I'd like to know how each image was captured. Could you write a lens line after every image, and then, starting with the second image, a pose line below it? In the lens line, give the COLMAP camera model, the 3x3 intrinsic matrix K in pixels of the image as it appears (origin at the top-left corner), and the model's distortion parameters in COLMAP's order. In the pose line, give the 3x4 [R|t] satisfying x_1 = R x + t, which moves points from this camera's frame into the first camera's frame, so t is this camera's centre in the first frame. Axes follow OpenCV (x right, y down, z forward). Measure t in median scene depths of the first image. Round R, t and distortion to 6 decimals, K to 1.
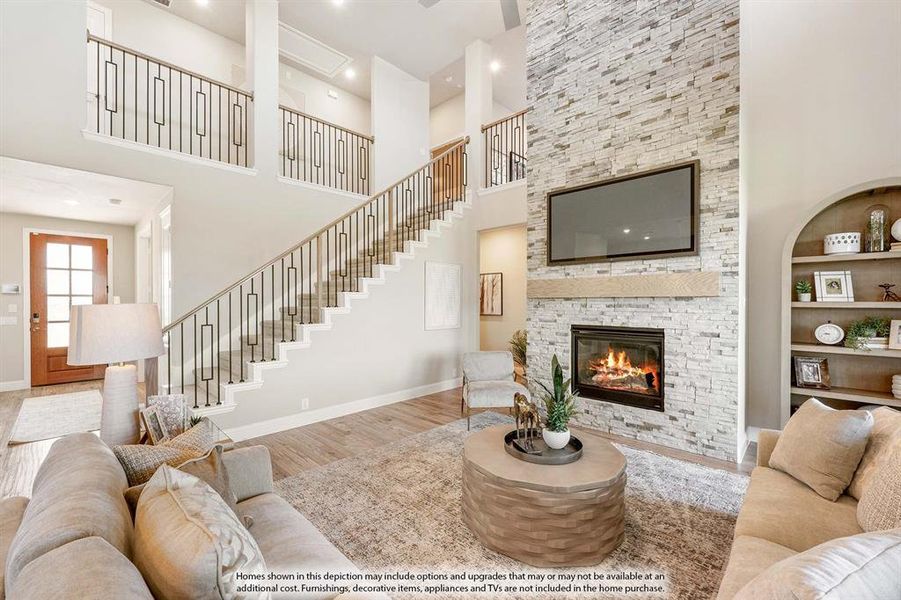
lens RADIAL K [[376.6, 0, 445.2], [0, 376.6, 304.6], [0, 0, 1]] dist [-0.000529, -0.000116]
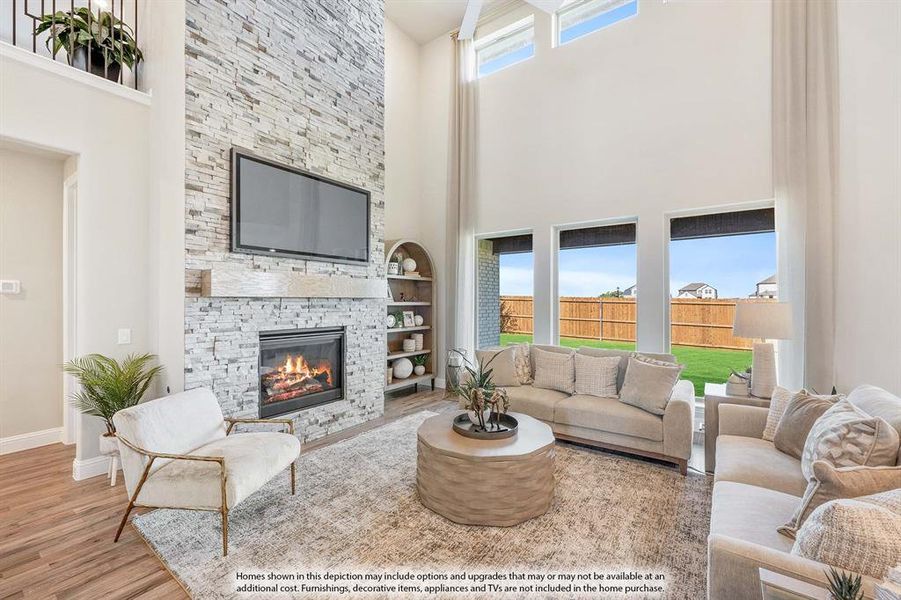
lens RADIAL K [[365.7, 0, 453.4], [0, 365.7, 303.0], [0, 0, 1]] dist [-0.000656, -0.000076]
pose [[-0.148452, -0.003689, 0.988913, -0.519145], [0.008236, 0.999954, 0.004966, -0.007378], [-0.988885, 0.008882, -0.148415, 0.773331]]
